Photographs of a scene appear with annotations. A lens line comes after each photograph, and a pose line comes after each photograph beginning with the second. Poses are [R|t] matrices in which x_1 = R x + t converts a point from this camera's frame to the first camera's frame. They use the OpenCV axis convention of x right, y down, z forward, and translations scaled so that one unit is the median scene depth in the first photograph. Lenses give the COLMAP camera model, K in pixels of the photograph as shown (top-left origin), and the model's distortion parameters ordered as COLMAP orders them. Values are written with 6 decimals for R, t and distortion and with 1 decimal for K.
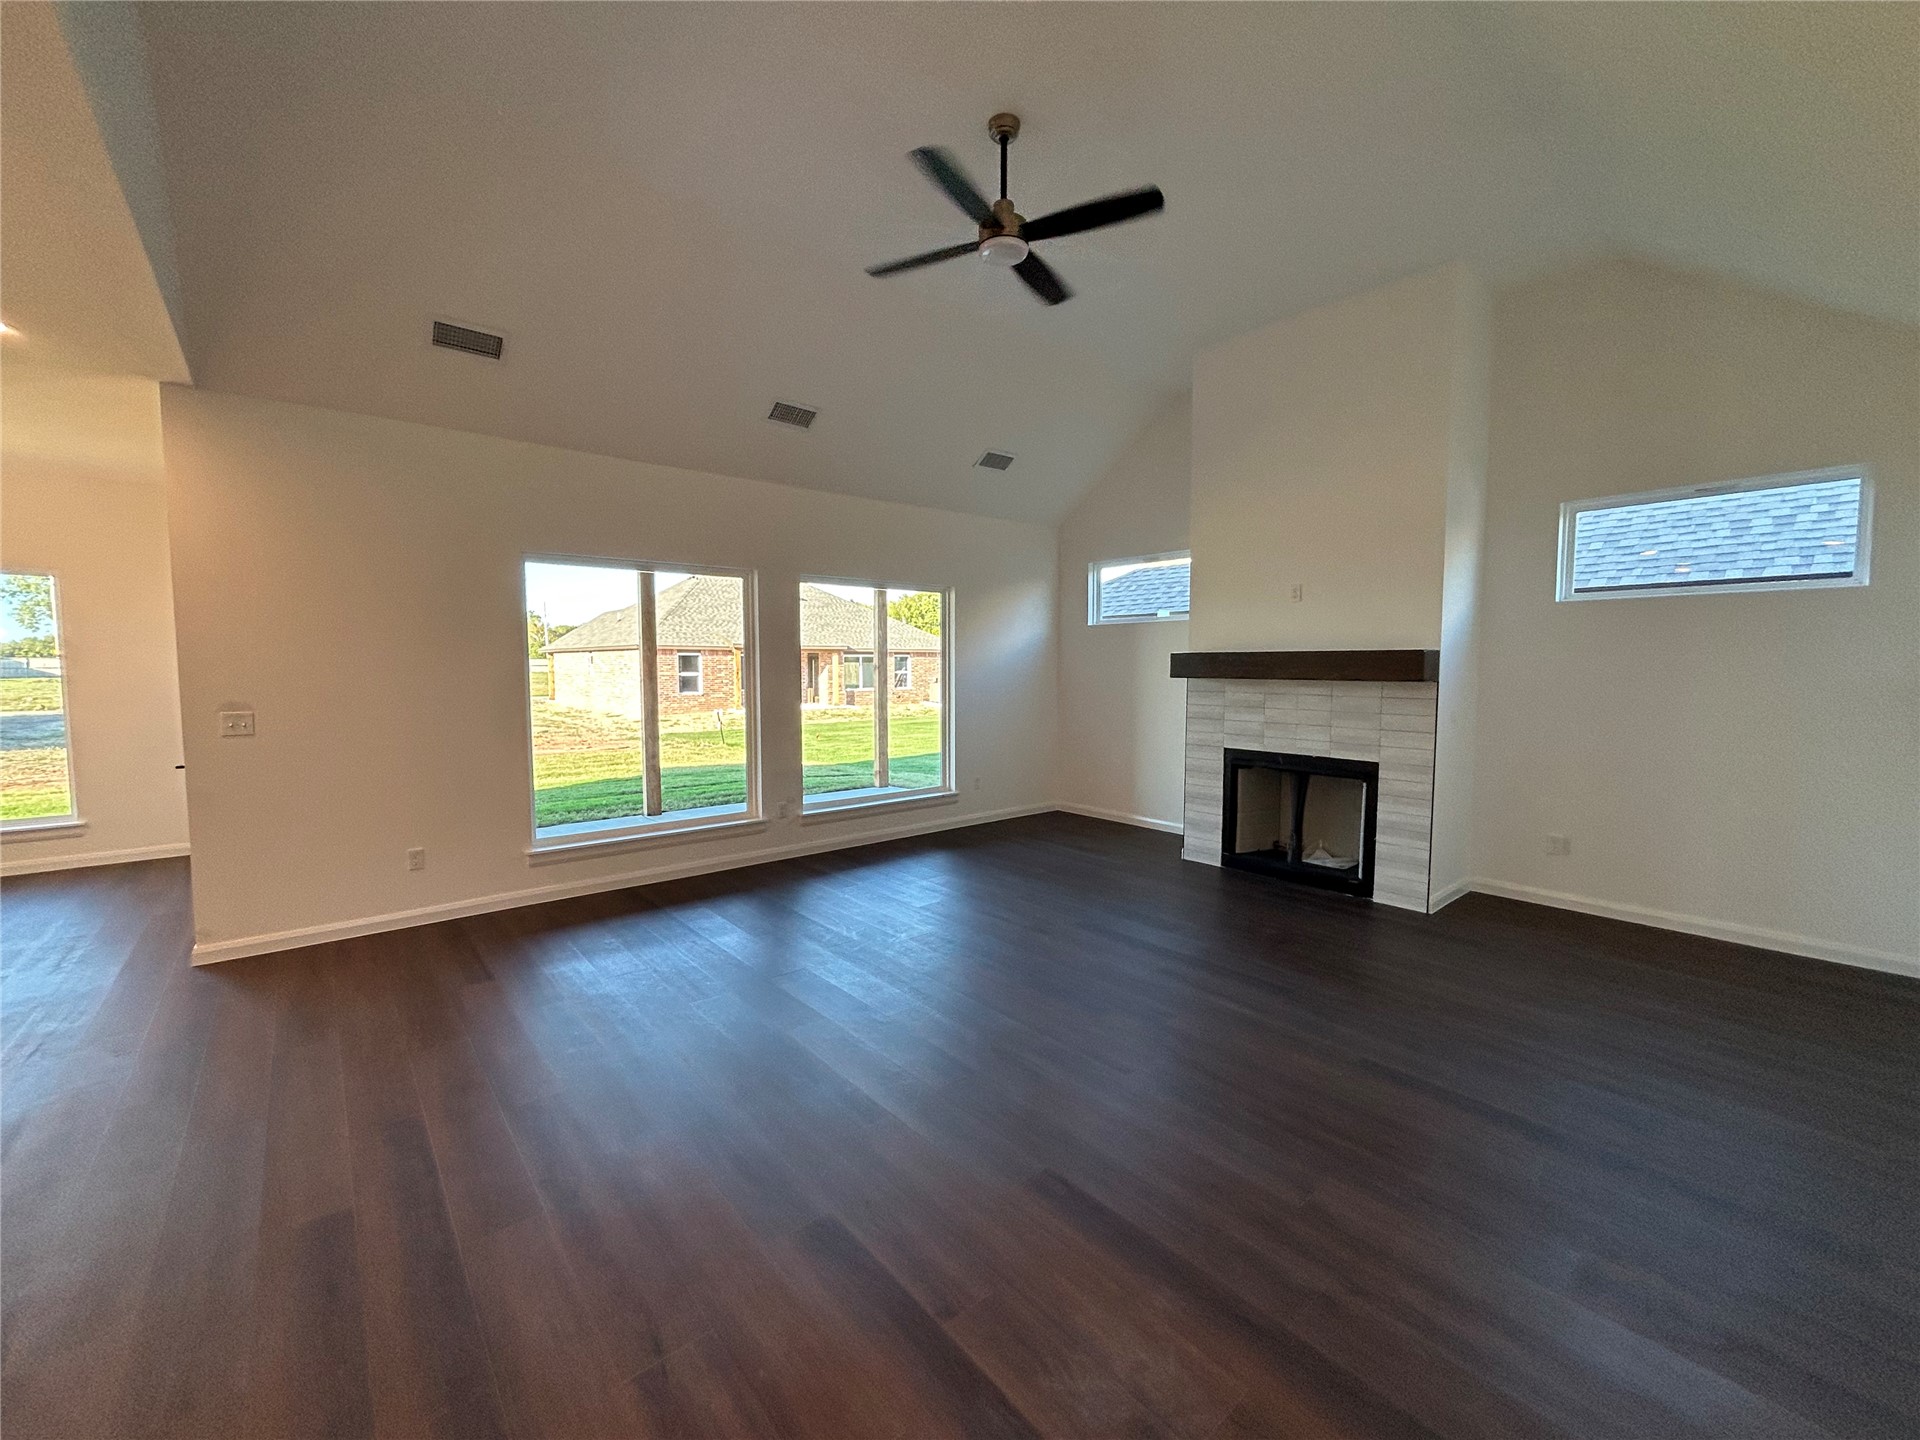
lens RADIAL K [[771.5, 0, 960.0], [0, 771.5, 720.0], [0, 0, 1]] dist [-0.000822, -0.000347]
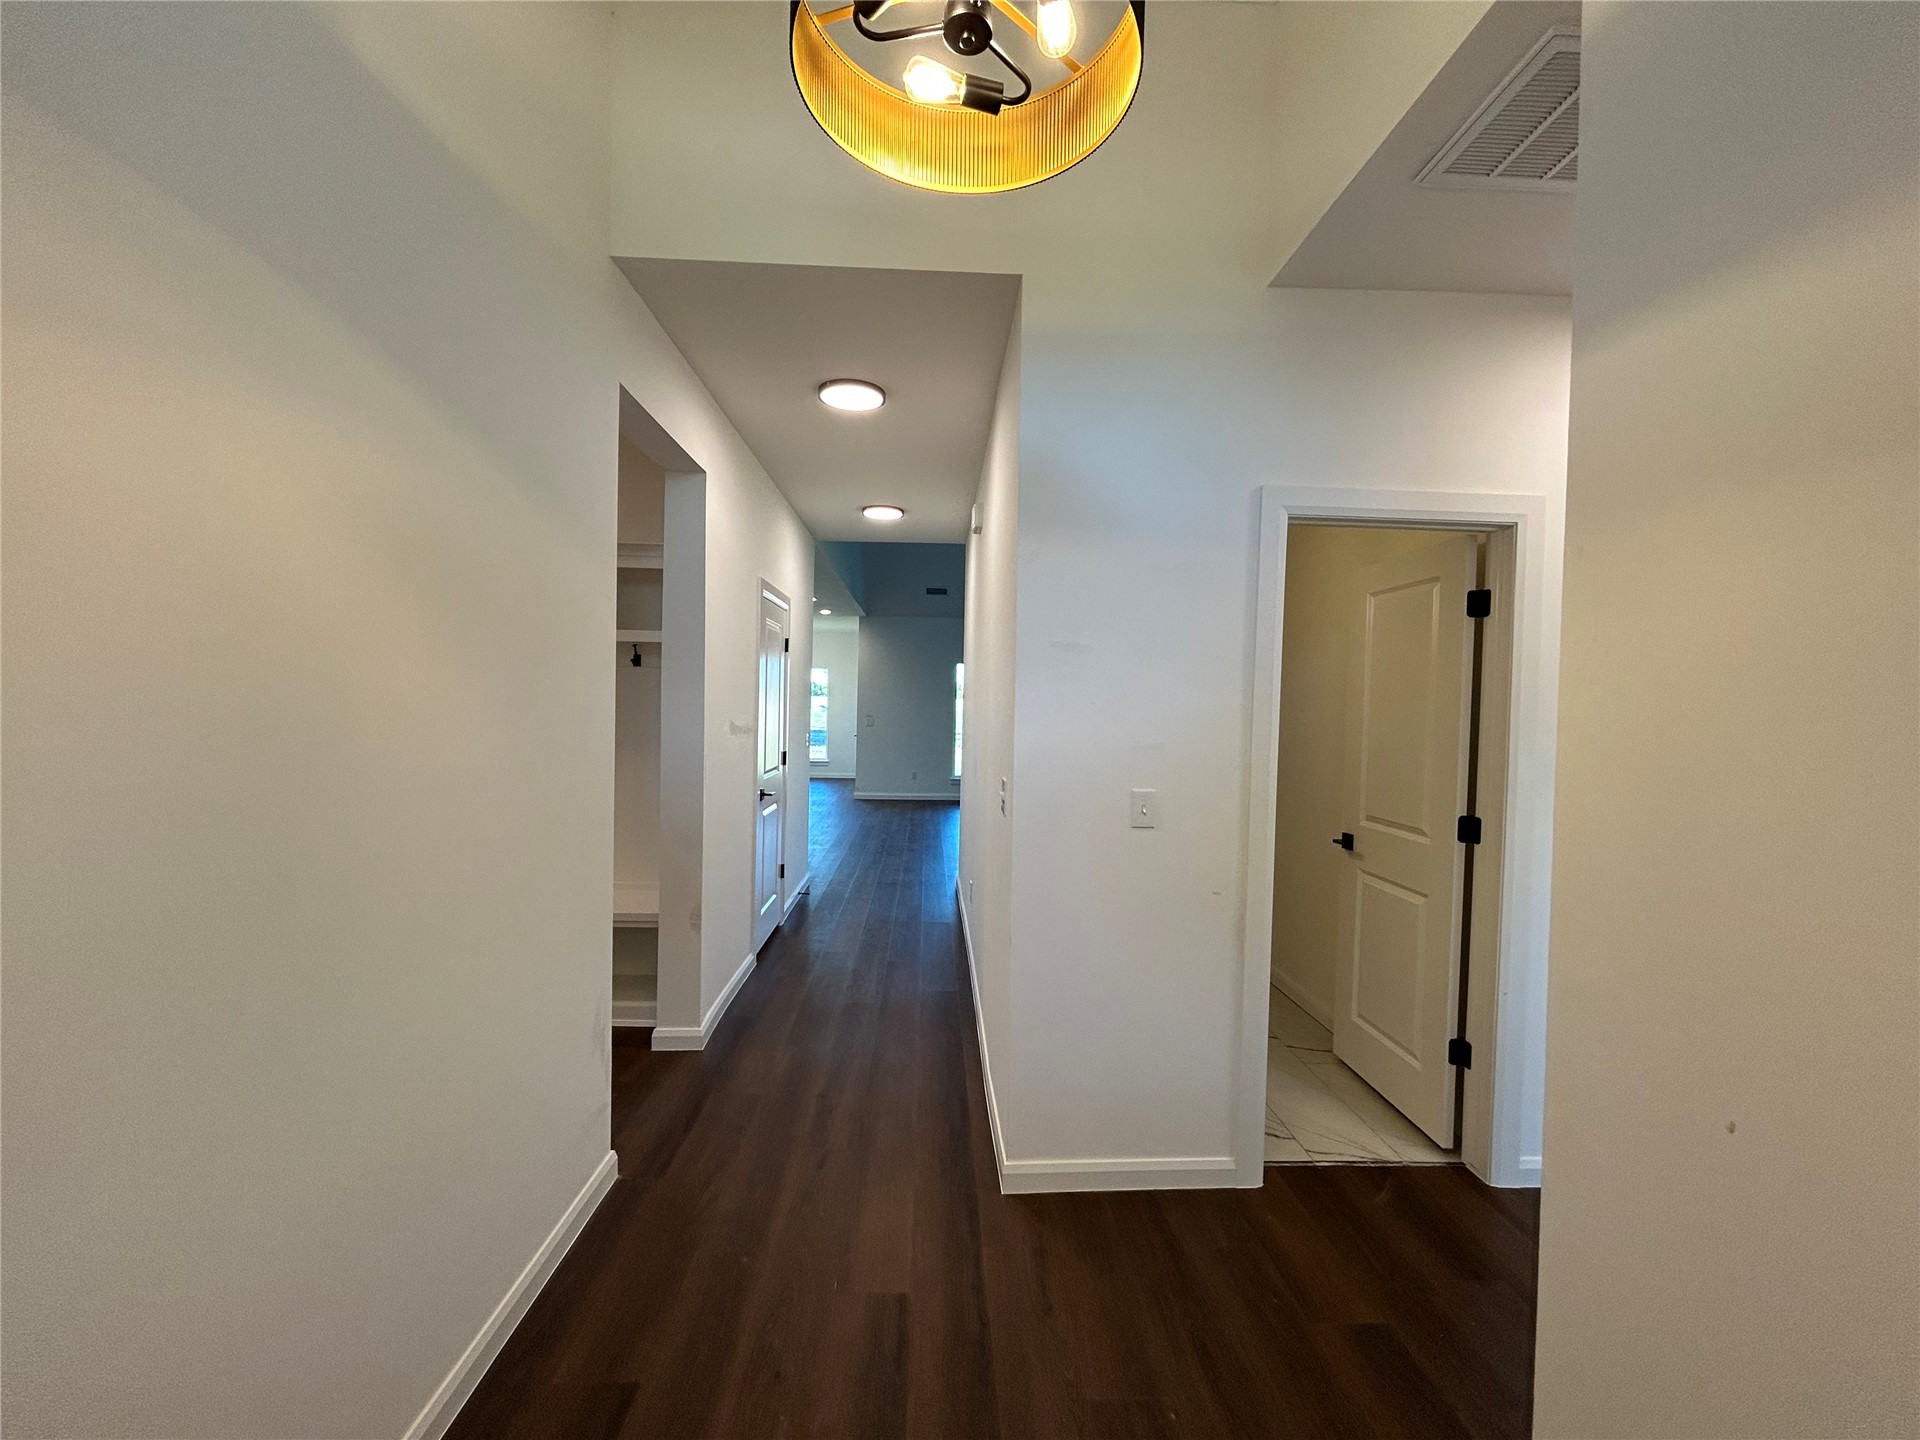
lens RADIAL K [[771.5, 0, 960.0], [0, 771.5, 720.0], [0, 0, 1]] dist [-0.000822, -0.000347]
pose [[0.790825, 0.027453, -0.611426, 1.223842], [-0.060557, 0.997601, -0.033533, 0.077359], [0.609039, 0.063545, 0.790591, -1.209678]]
